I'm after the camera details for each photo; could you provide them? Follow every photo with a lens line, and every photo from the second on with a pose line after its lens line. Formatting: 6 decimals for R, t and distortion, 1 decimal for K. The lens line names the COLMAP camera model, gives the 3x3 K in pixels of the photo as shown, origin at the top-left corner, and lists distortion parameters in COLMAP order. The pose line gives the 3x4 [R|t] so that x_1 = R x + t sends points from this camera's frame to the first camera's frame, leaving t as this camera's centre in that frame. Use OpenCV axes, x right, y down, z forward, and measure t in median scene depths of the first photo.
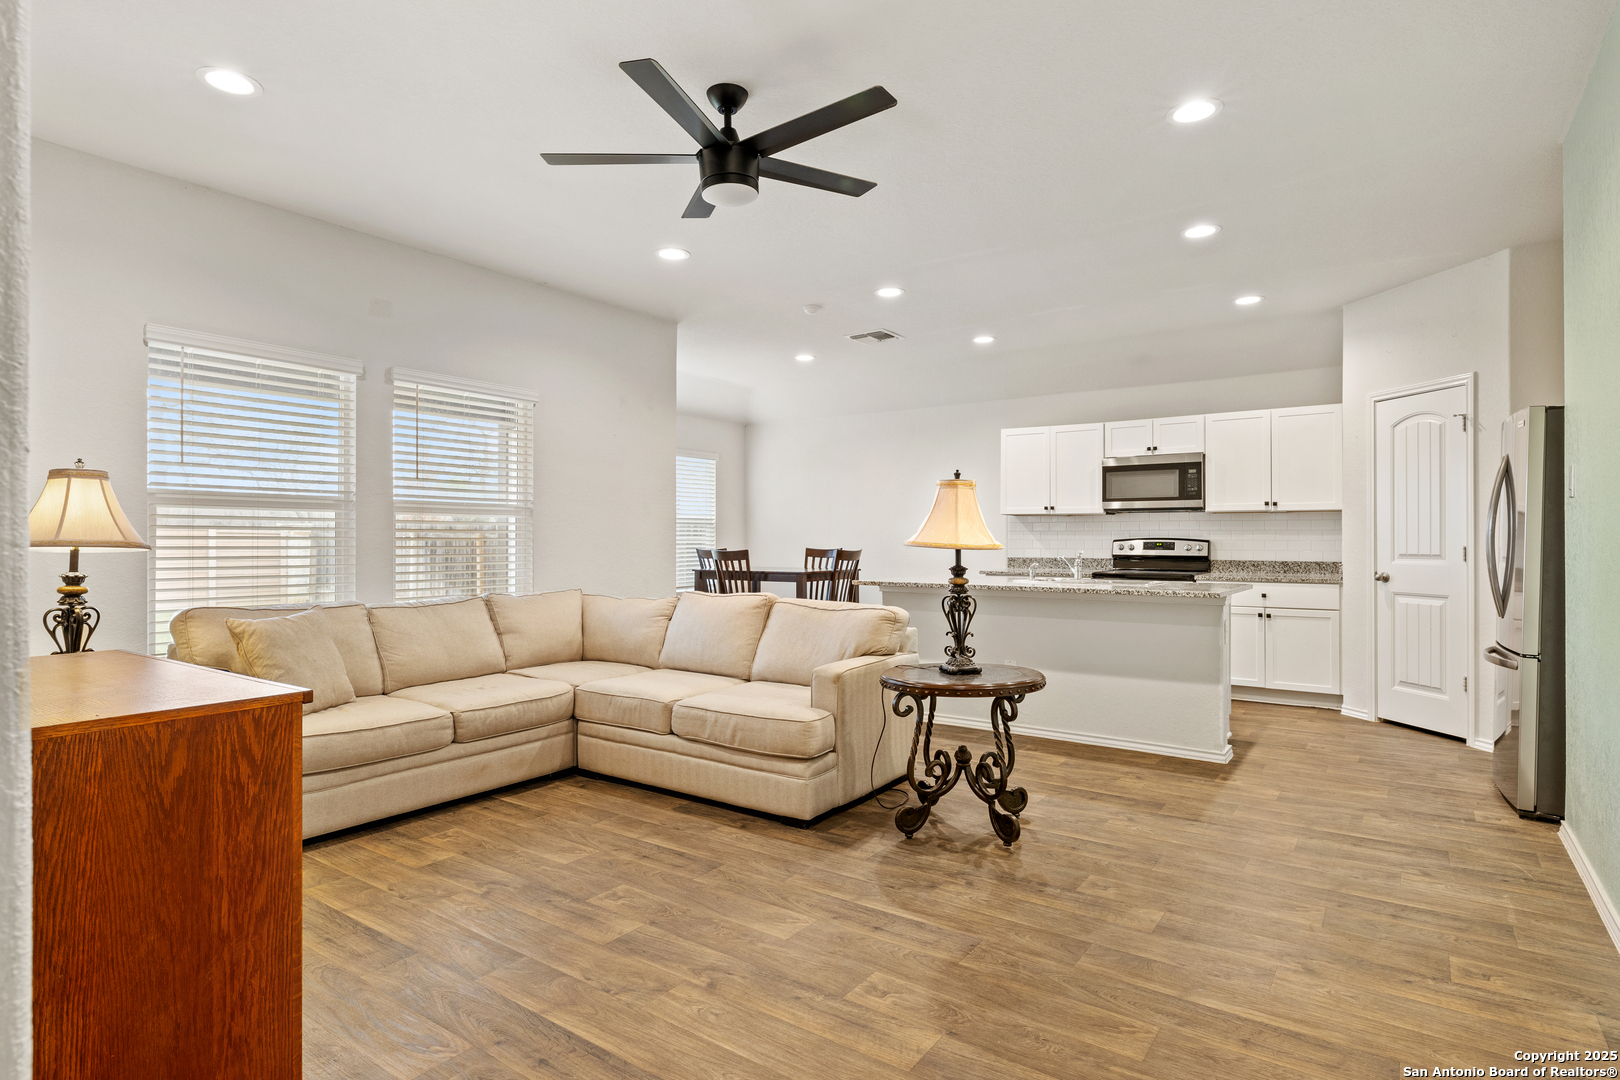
lens RADIAL K [[842.4, 0, 815.0], [0, 842.4, 538.7], [0, 0, 1]] dist [-0.006240, 0.001301]
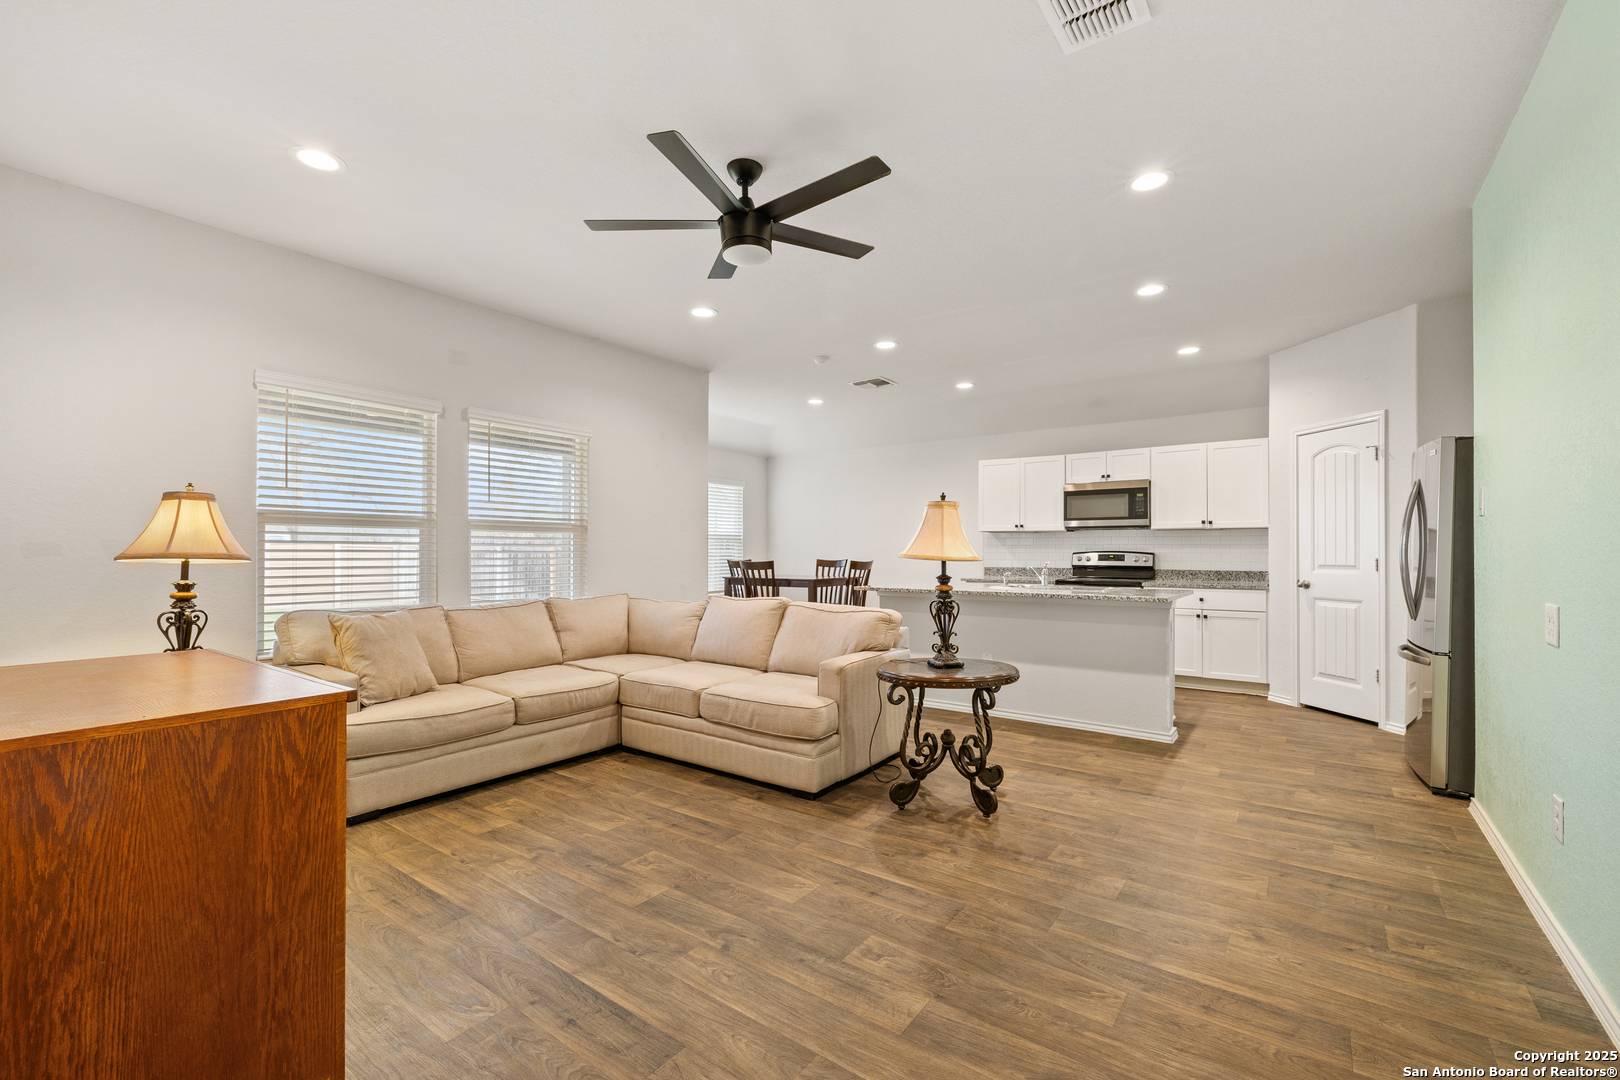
lens RADIAL K [[679.9, 0, 817.1], [0, 679.9, 550.6], [0, 0, 1]] dist [-0.001028, -0.000278]
pose [[0.999902, 0.000215, -0.013978, 0.006747], [-0.000233, 0.999999, -0.001279, -0.000313], [0.013978, 0.001282, 0.999901, 0.048405]]
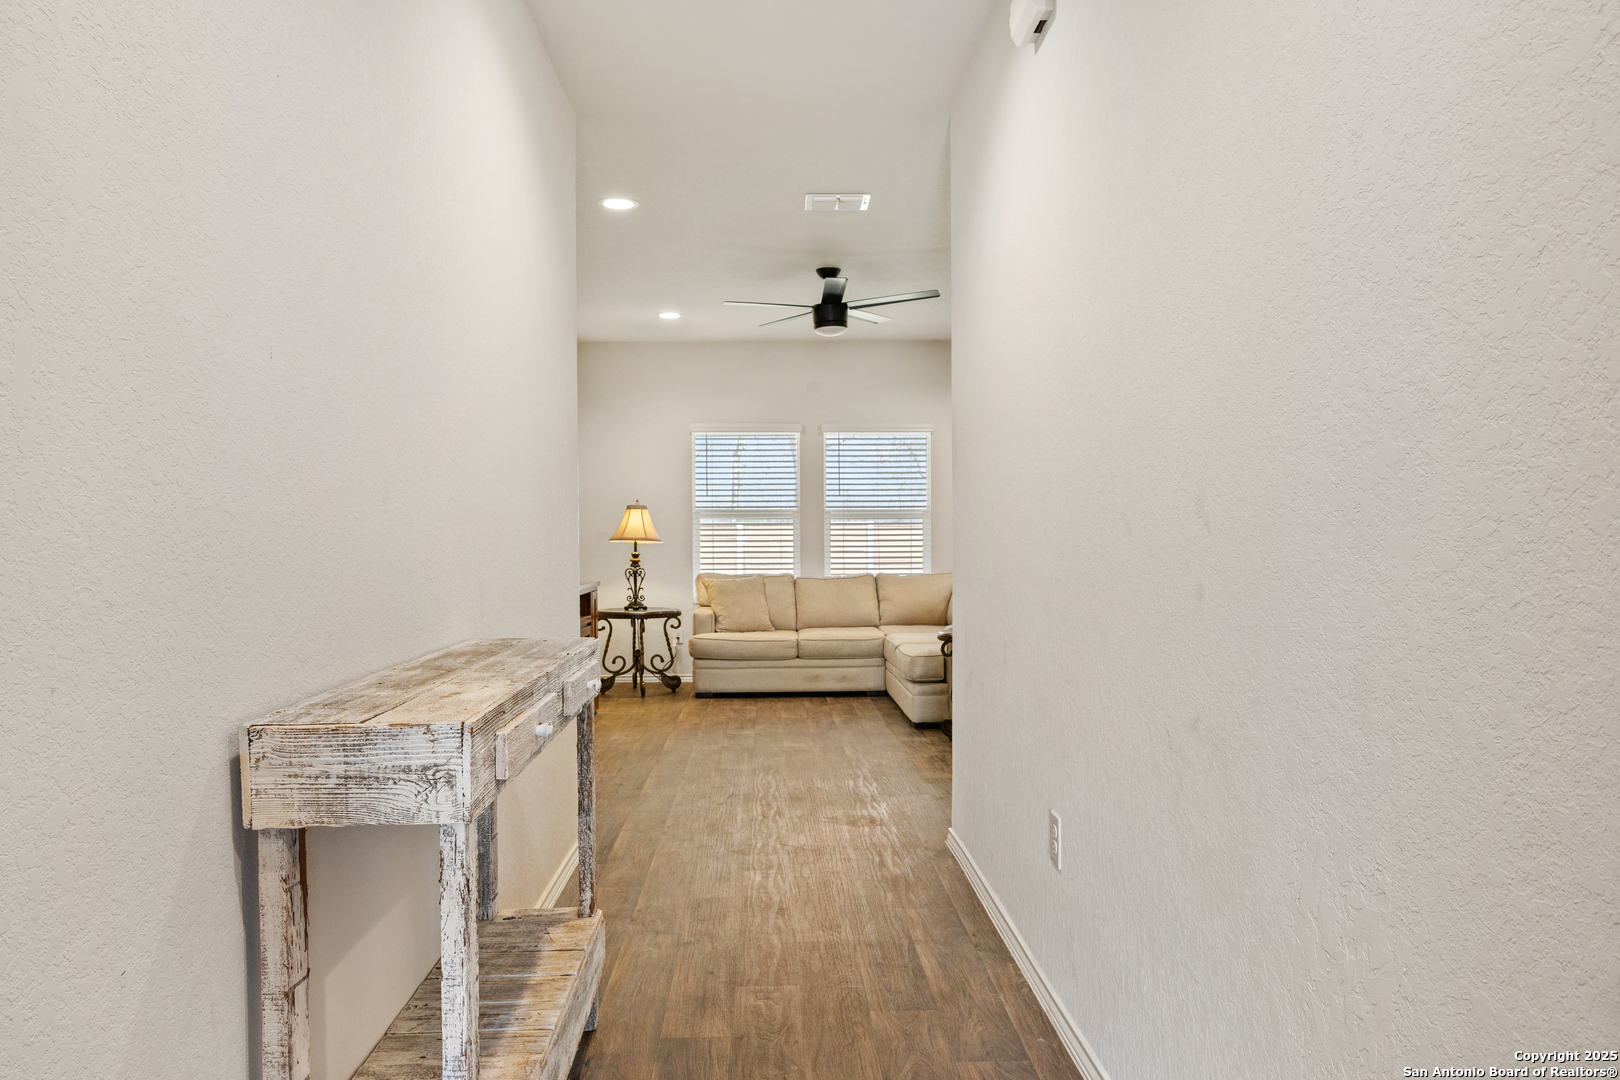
lens RADIAL K [[1122.9, 0, 810.9], [0, 1122.9, 537.3], [0, 0, 1]] dist [0.013640, 0.001235]
pose [[0.607215, -0.003828, -0.794528, 1.237632], [0.008417, 0.999963, 0.001615, 0.000374], [0.794493, -0.007668, 0.607225, -0.299627]]
